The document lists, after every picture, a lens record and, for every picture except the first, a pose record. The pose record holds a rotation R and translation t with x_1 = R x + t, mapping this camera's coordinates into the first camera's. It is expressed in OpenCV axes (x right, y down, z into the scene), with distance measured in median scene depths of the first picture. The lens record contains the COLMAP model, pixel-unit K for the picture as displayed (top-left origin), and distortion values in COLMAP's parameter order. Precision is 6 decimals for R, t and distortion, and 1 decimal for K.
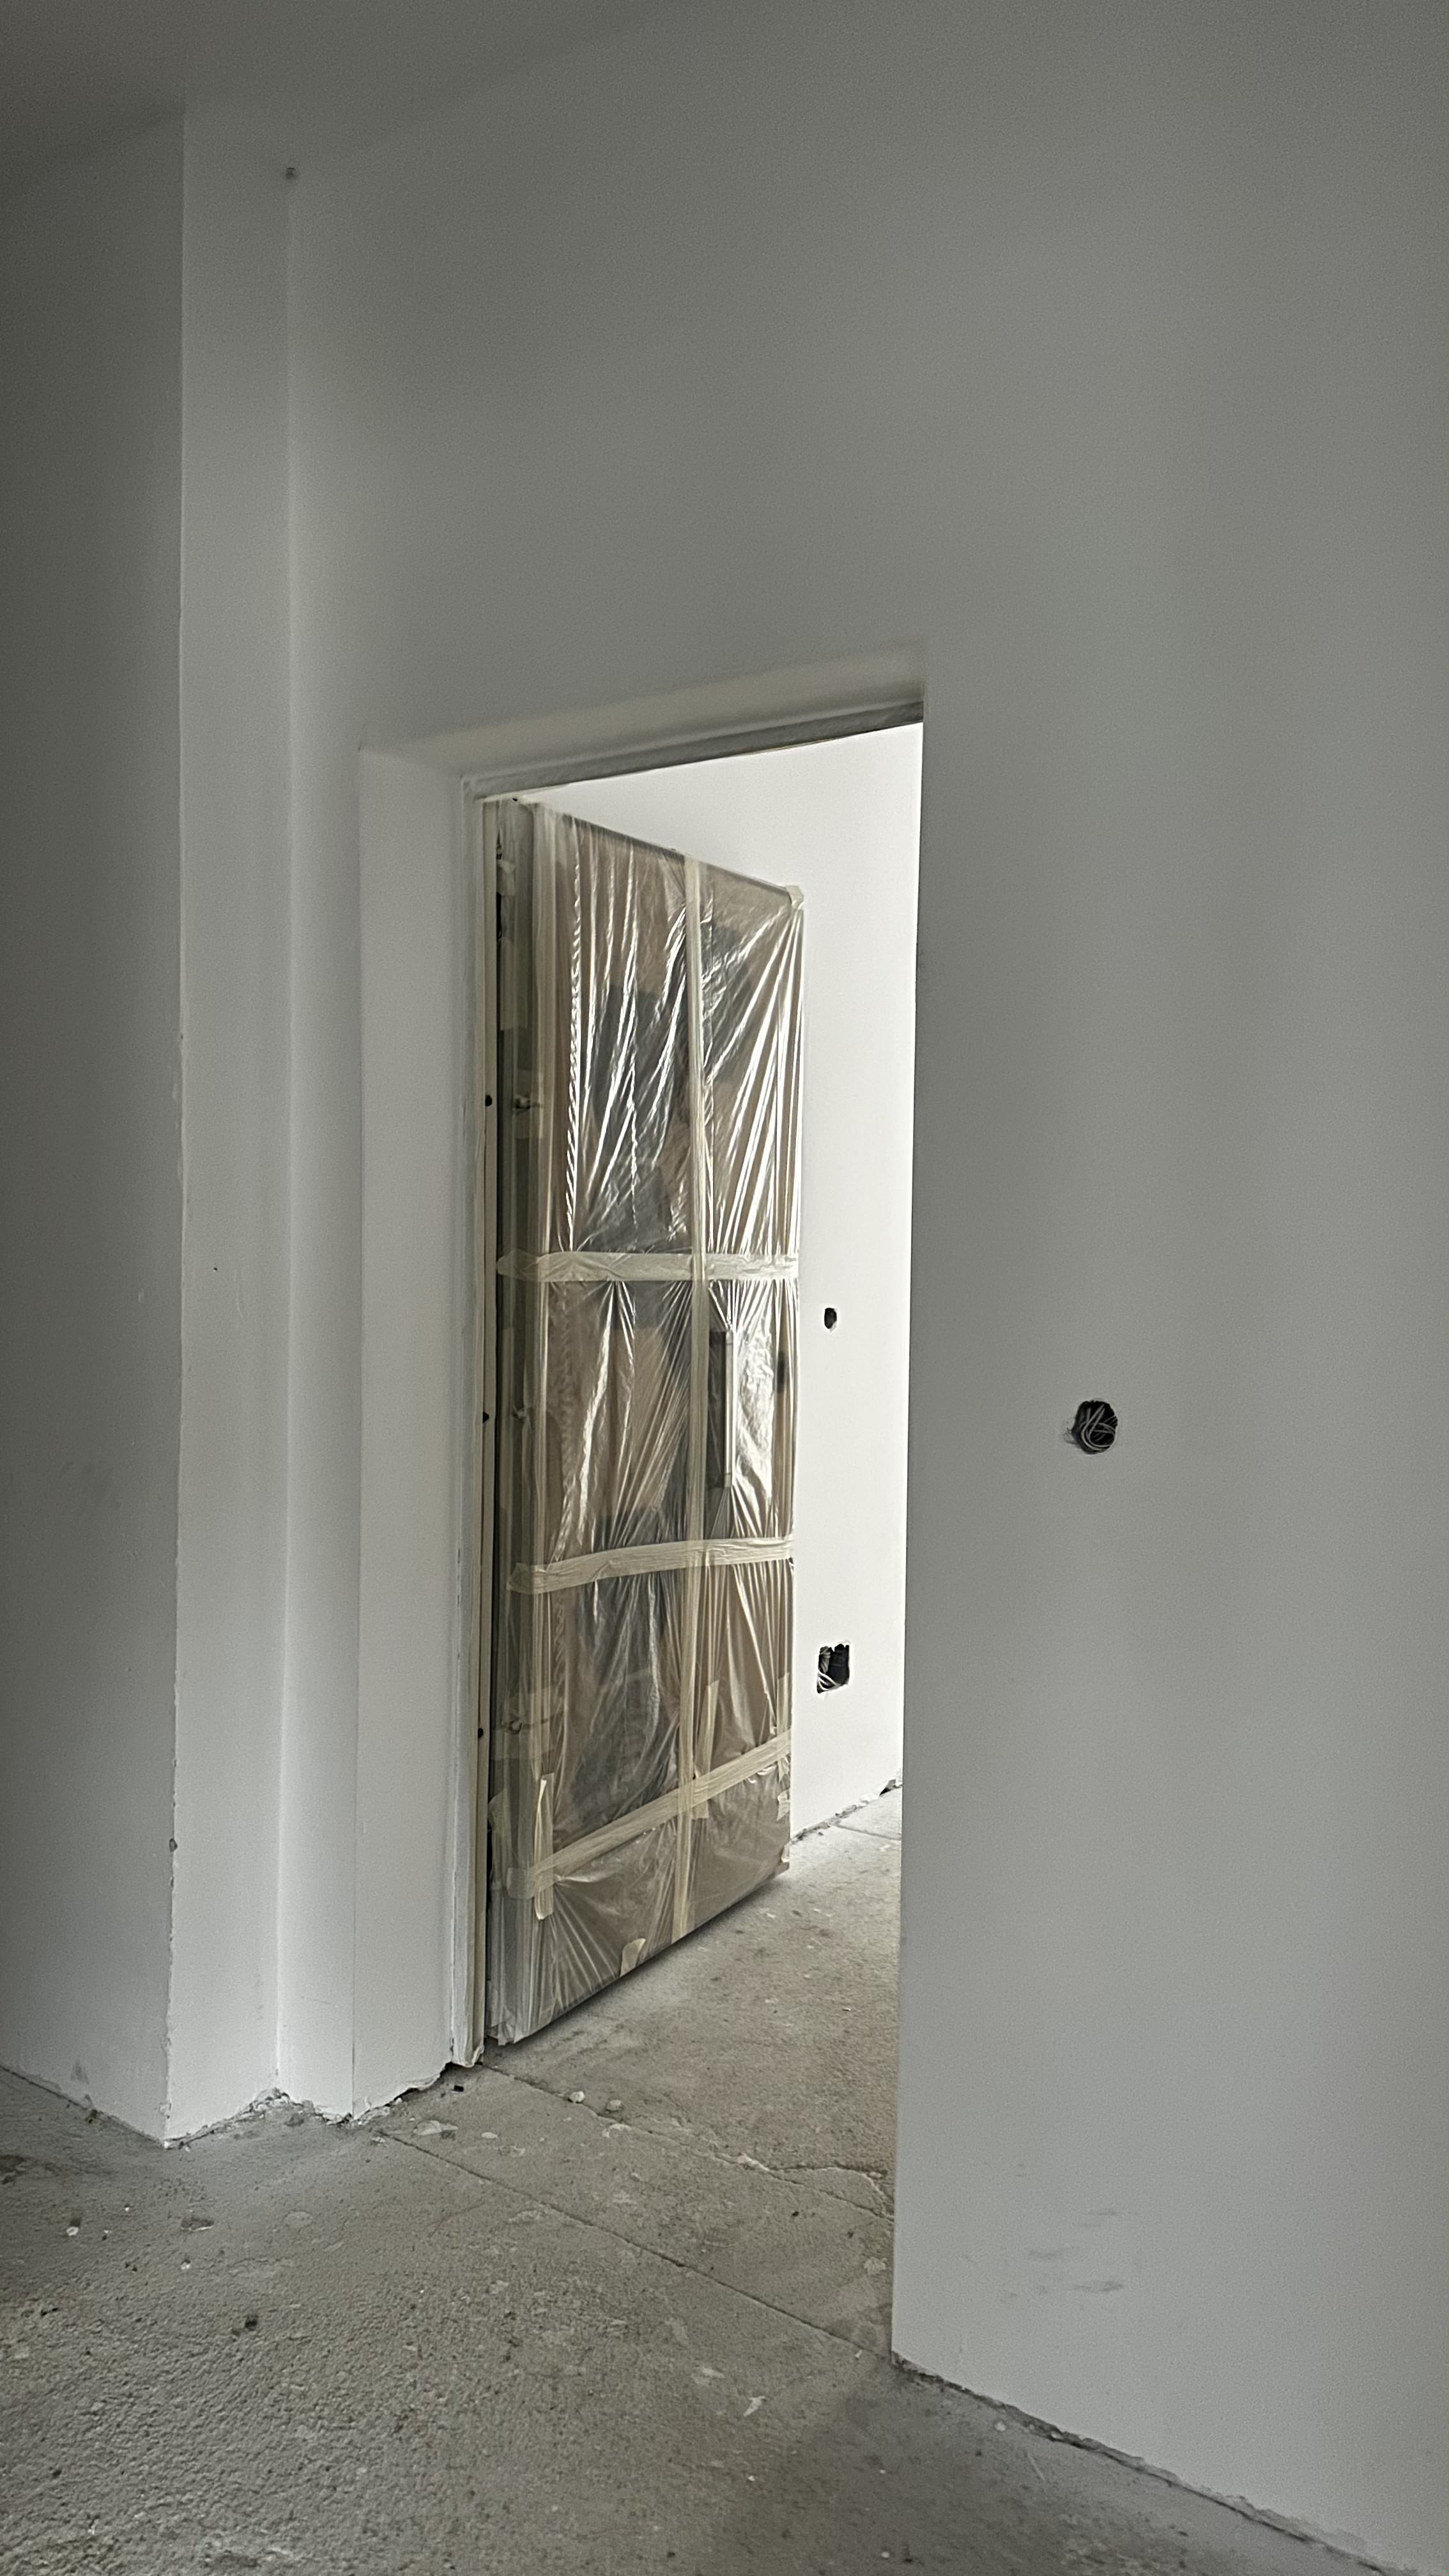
lens RADIAL K [[1796.9, 0, 733.0], [0, 1796.9, 1278.6], [0, 0, 1]] dist [0.031168, -0.036126]
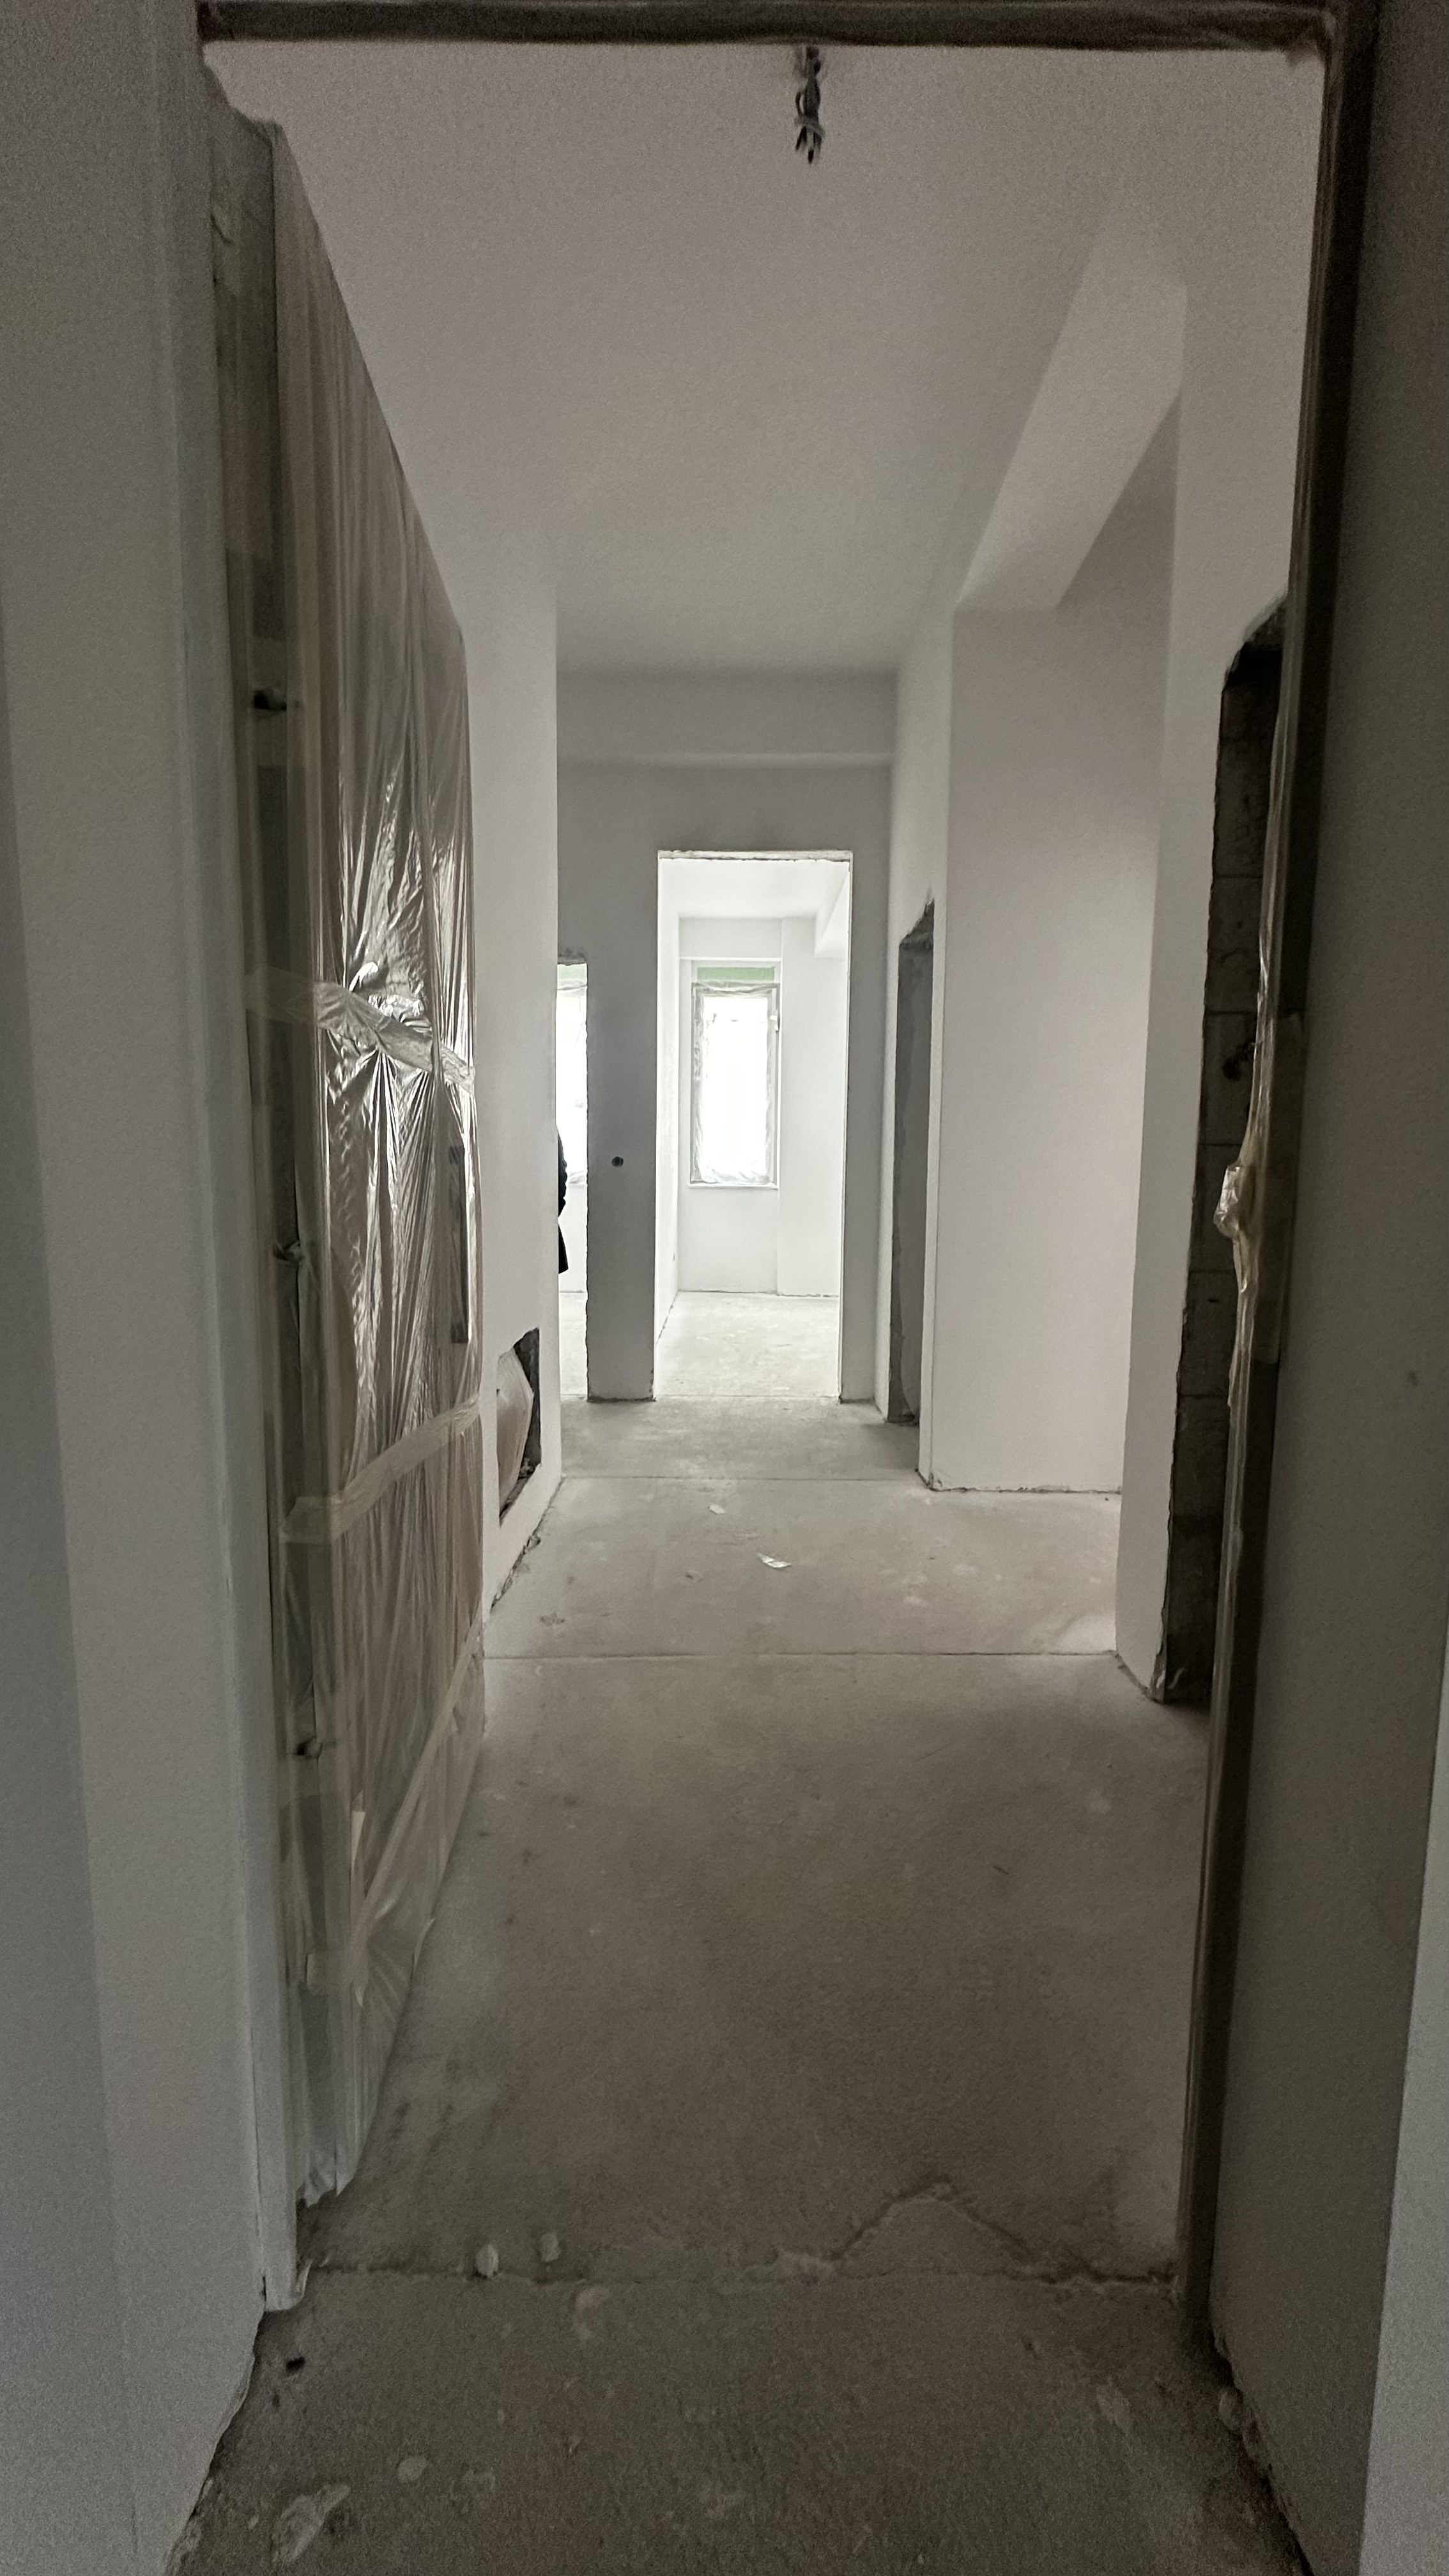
lens RADIAL K [[1003.2, 0, 721.9], [0, 1003.2, 1279.3], [0, 0, 1]] dist [-0.013642, 0.000957]
pose [[0.827047, -0.075556, 0.557032, -0.181865], [0.036322, 0.996038, 0.081175, 0.061200], [-0.560959, -0.046903, 0.826514, 0.633109]]
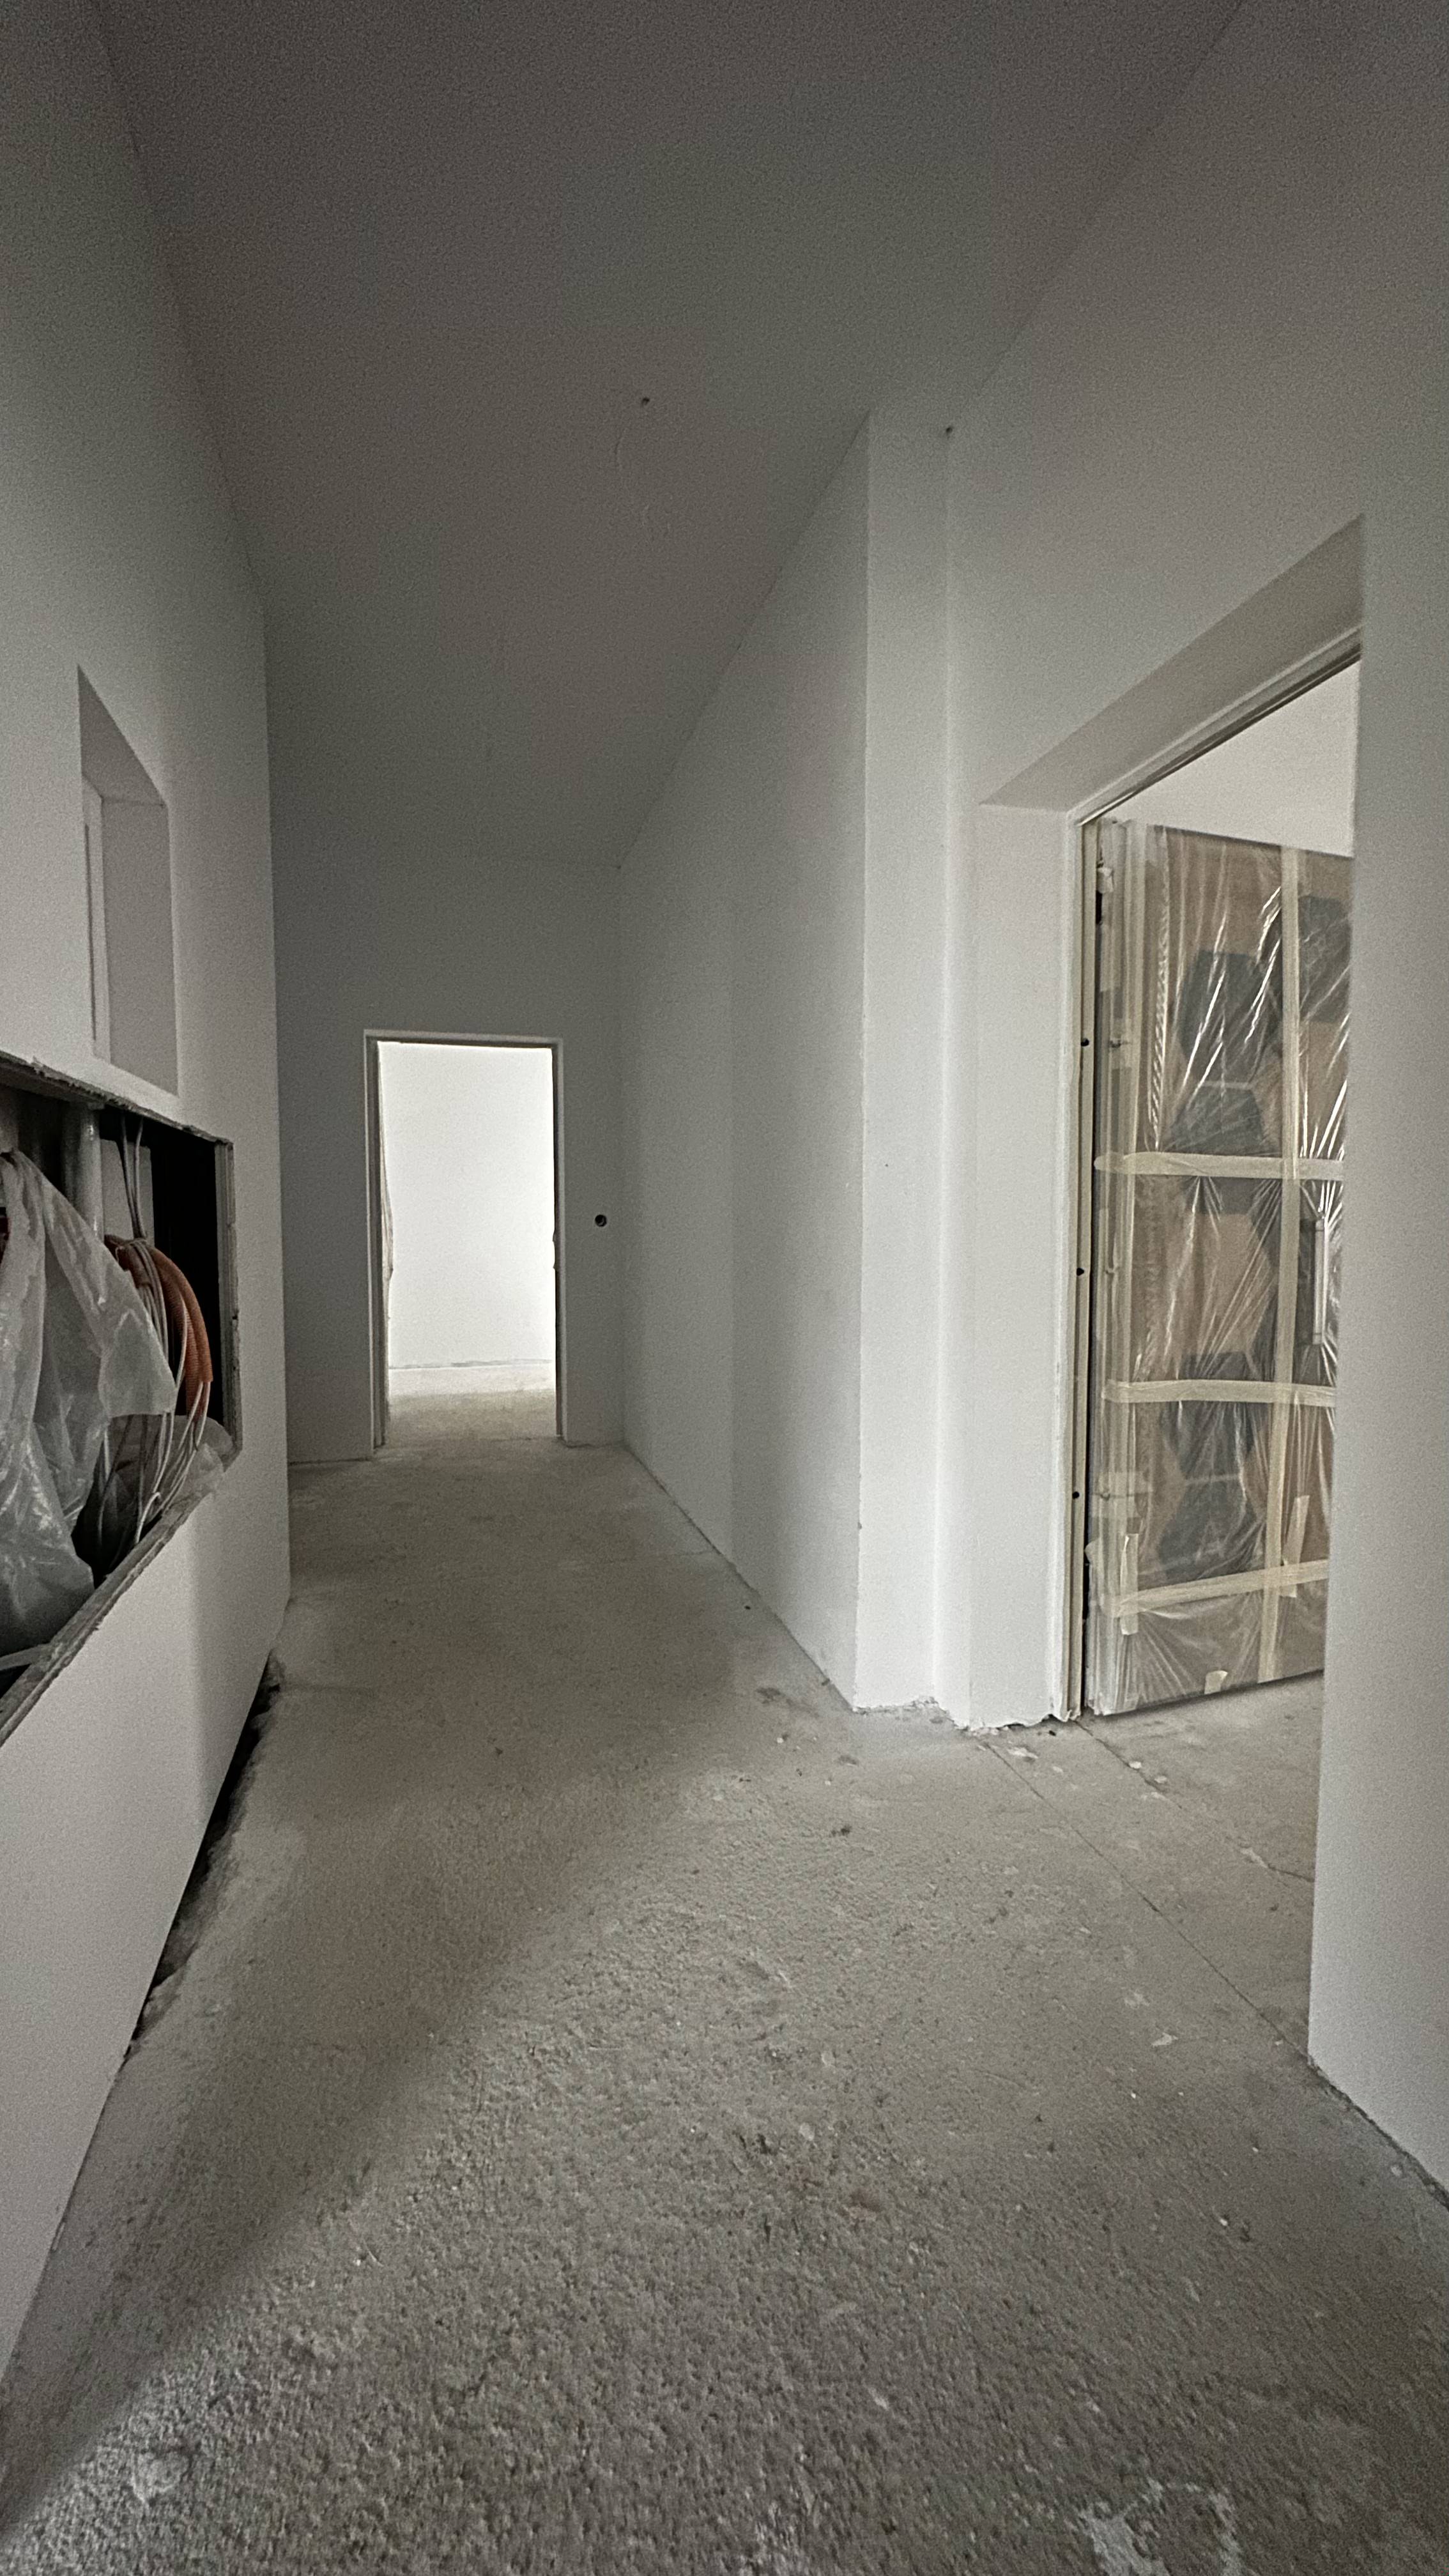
lens RADIAL K [[1003.2, 0, 719.8], [0, 1003.2, 1294.9], [0, 0, 1]] dist [-0.013642, 0.000957]
pose [[0.770822, 0.028013, -0.636435, 0.136684], [-0.006294, 0.999319, 0.036361, 0.065903], [0.637020, -0.024022, 0.770473, 0.210722]]
